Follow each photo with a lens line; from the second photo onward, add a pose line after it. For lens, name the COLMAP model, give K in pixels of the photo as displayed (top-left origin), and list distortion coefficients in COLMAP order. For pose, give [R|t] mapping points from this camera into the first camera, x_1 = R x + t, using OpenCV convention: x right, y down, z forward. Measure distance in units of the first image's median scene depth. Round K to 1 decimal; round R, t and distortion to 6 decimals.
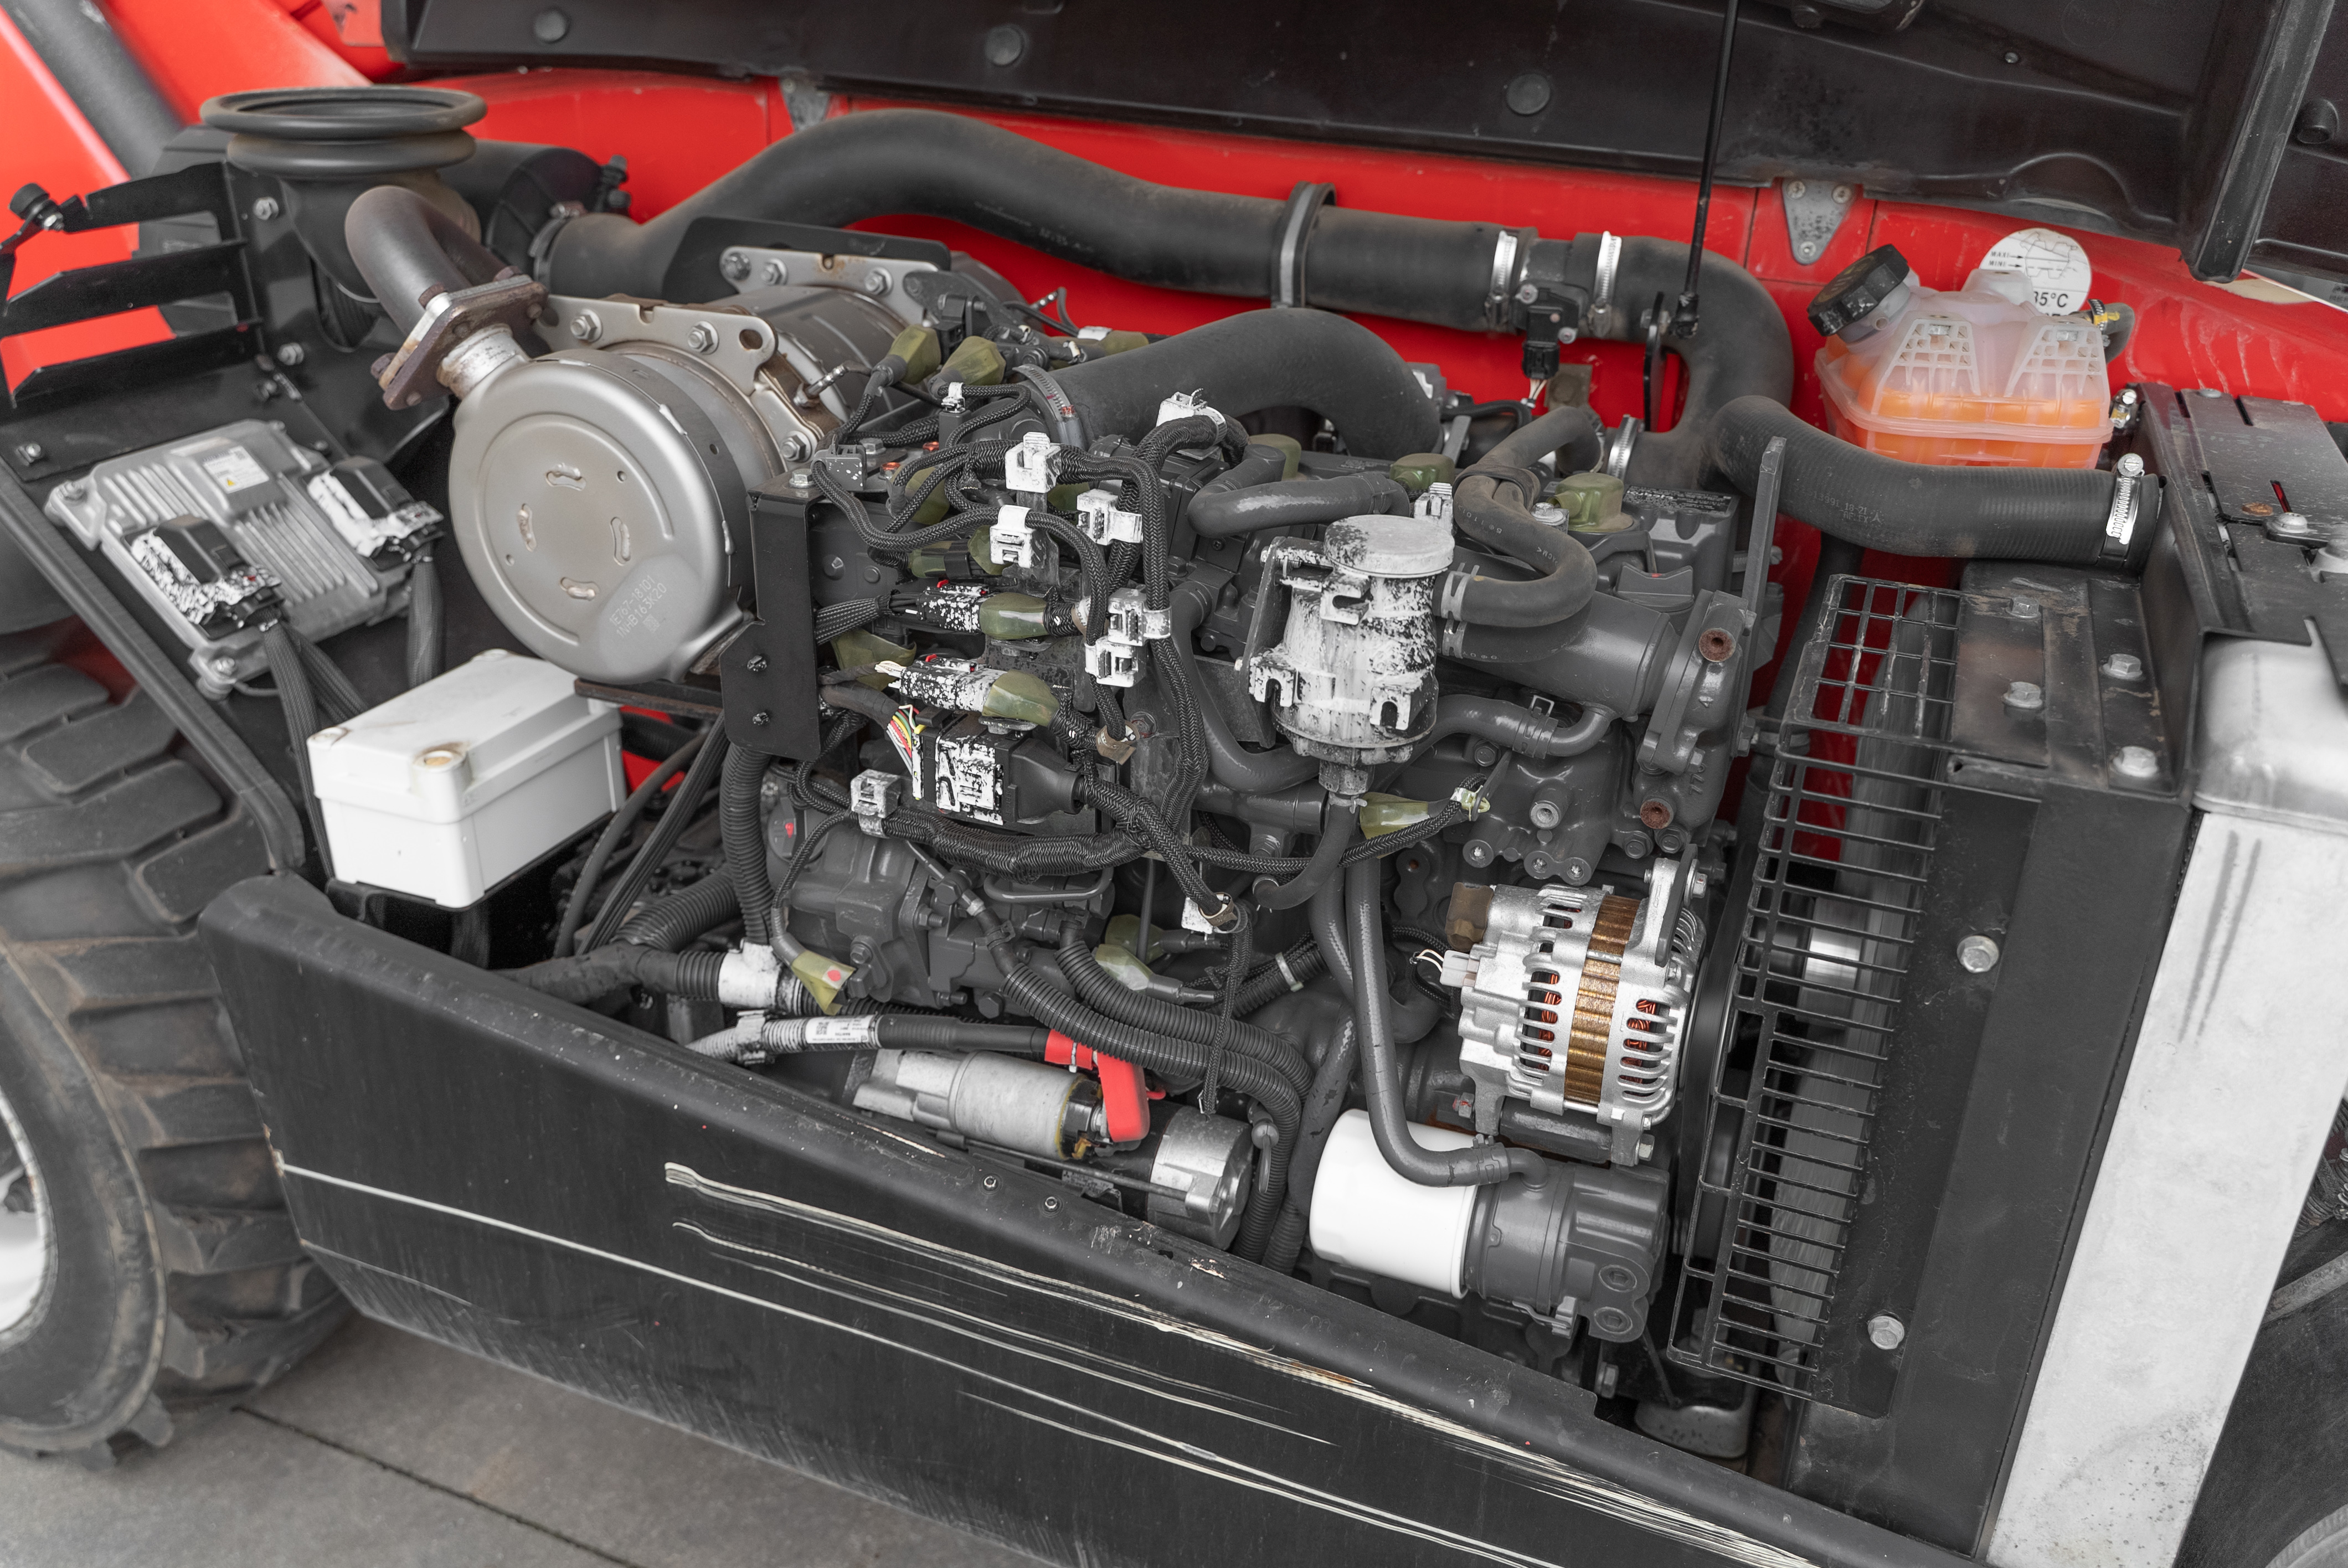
lens RADIAL K [[1882.7, 0, 1175.3], [0, 1882.7, 778.6], [0, 0, 1]] dist [0.001258, 0.000466]
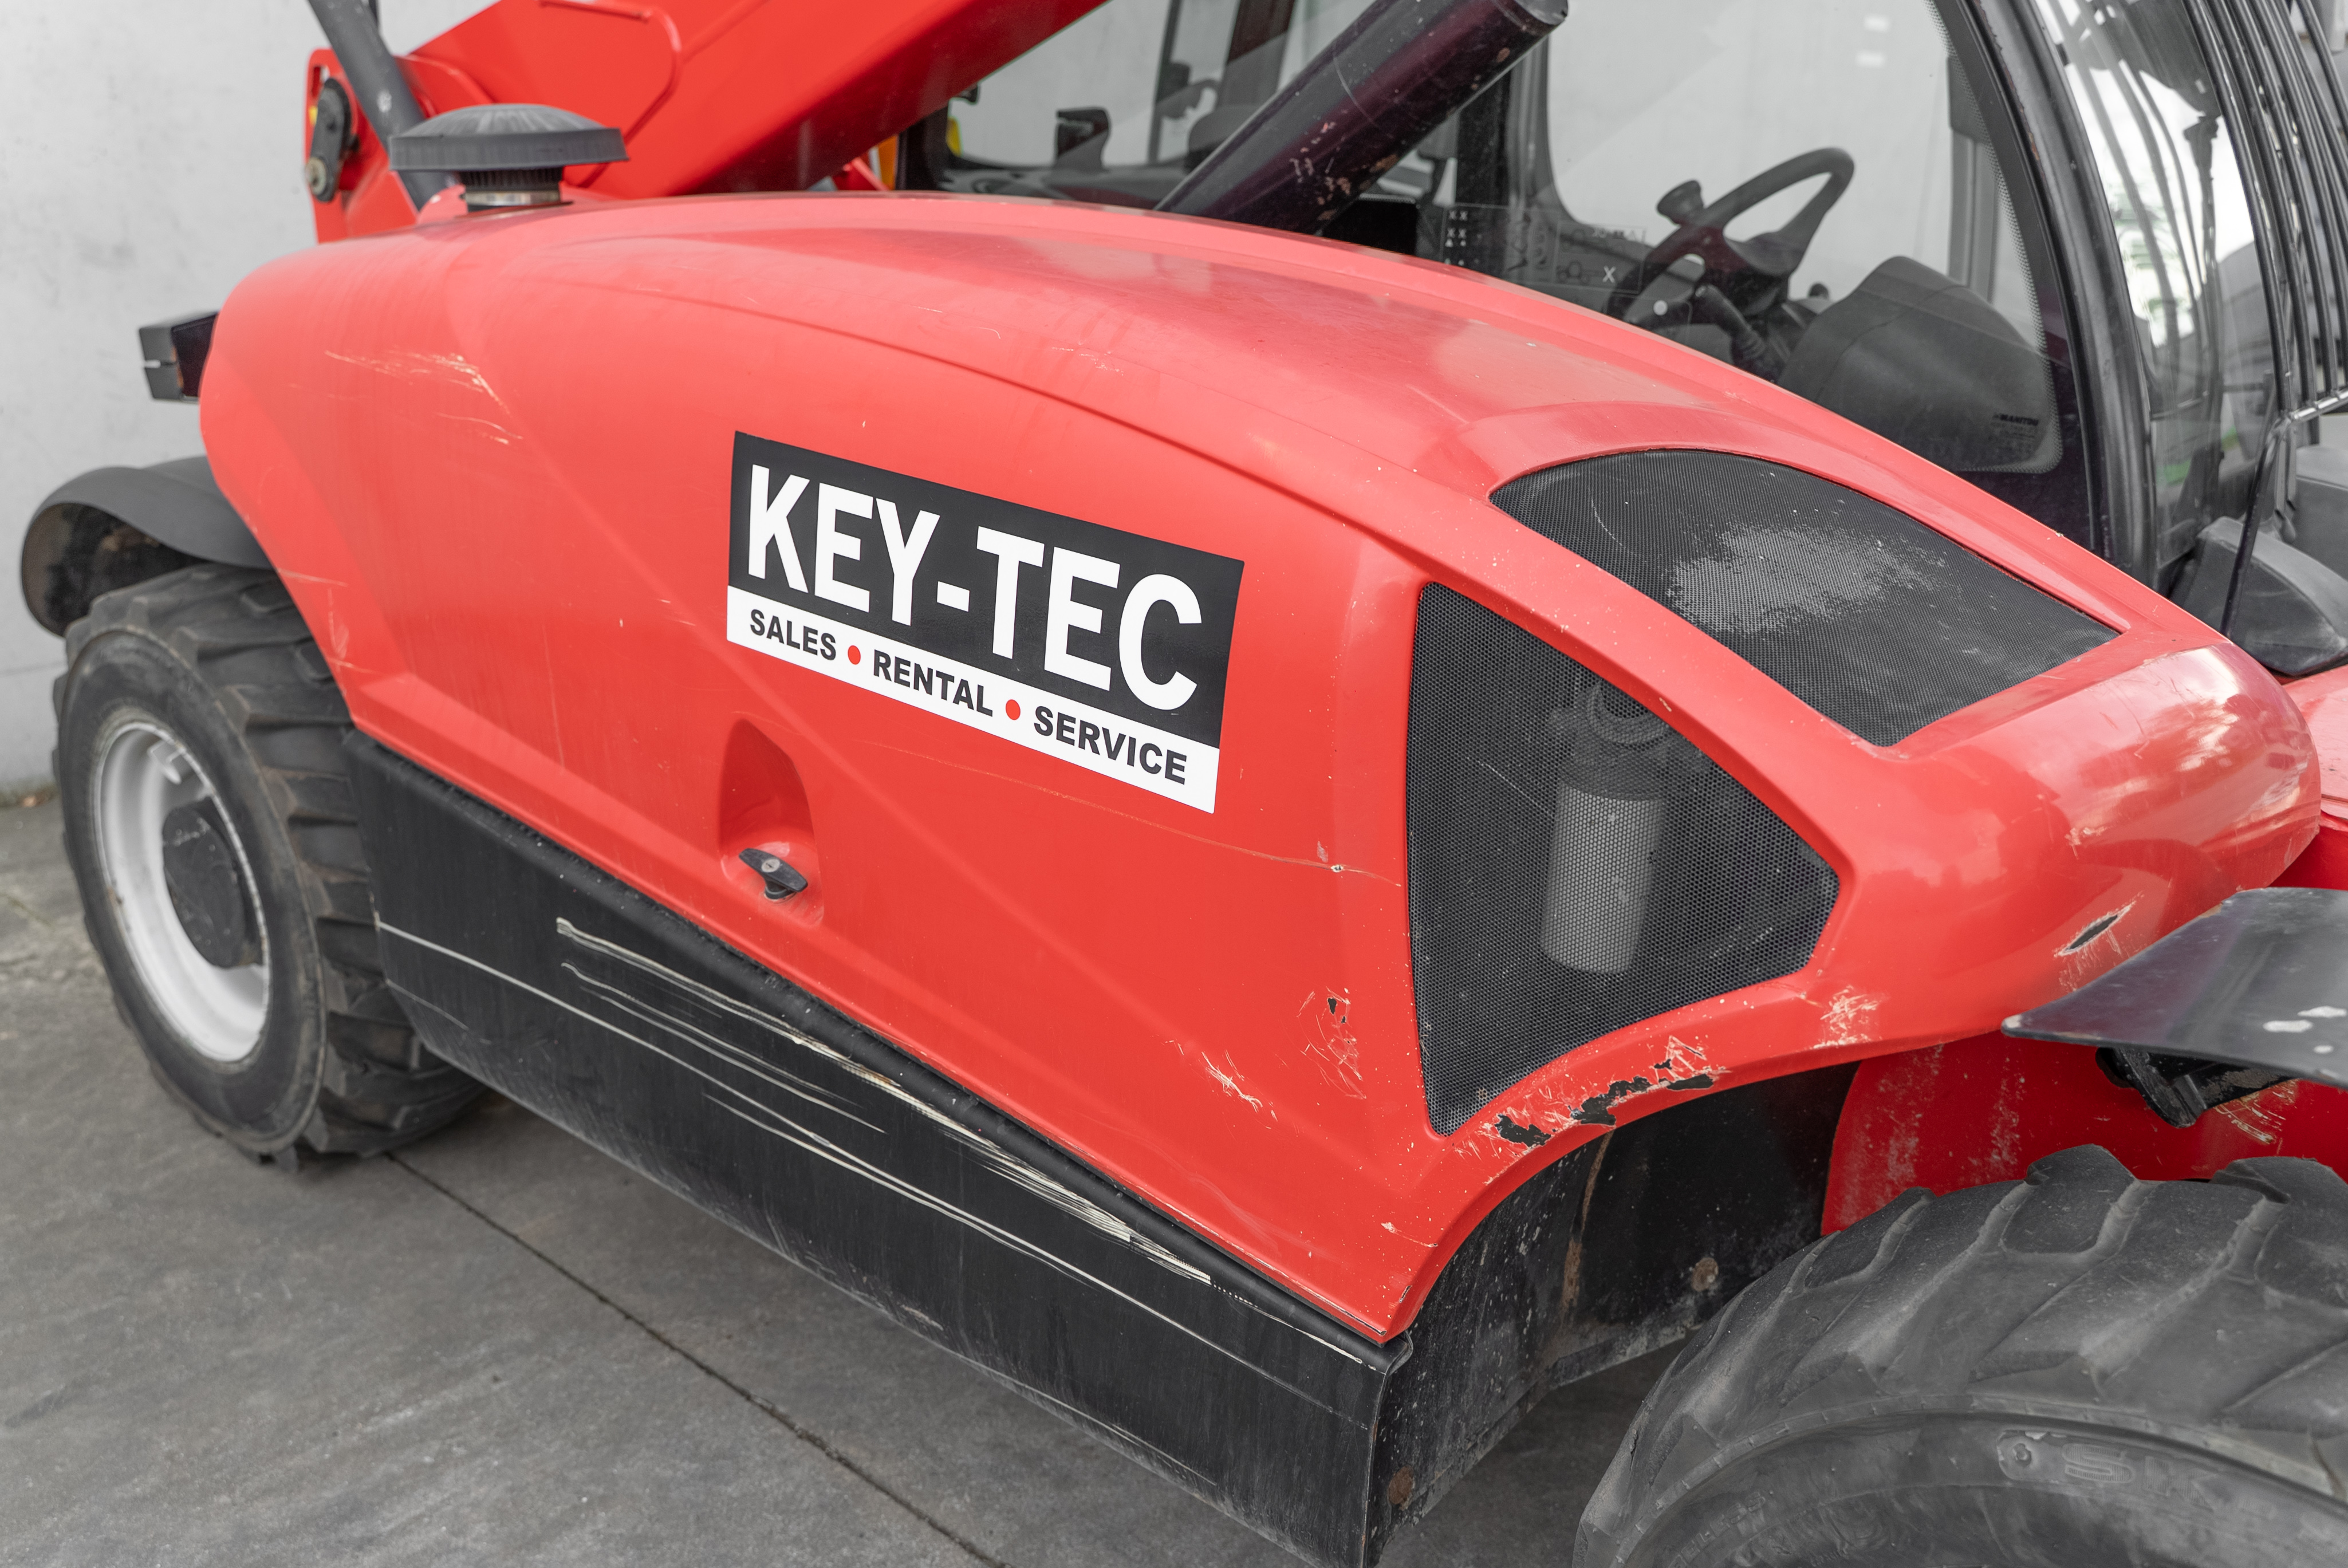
lens RADIAL K [[1882.9, 0, 1171.9], [0, 1882.9, 788.5], [0, 0, 1]] dist [0.001258, 0.000466]
pose [[0.958374, 0.098595, -0.267951, 0.481451], [-0.128330, 0.987096, -0.095781, 0.148331], [0.255050, 0.126180, 0.958660, -0.269014]]
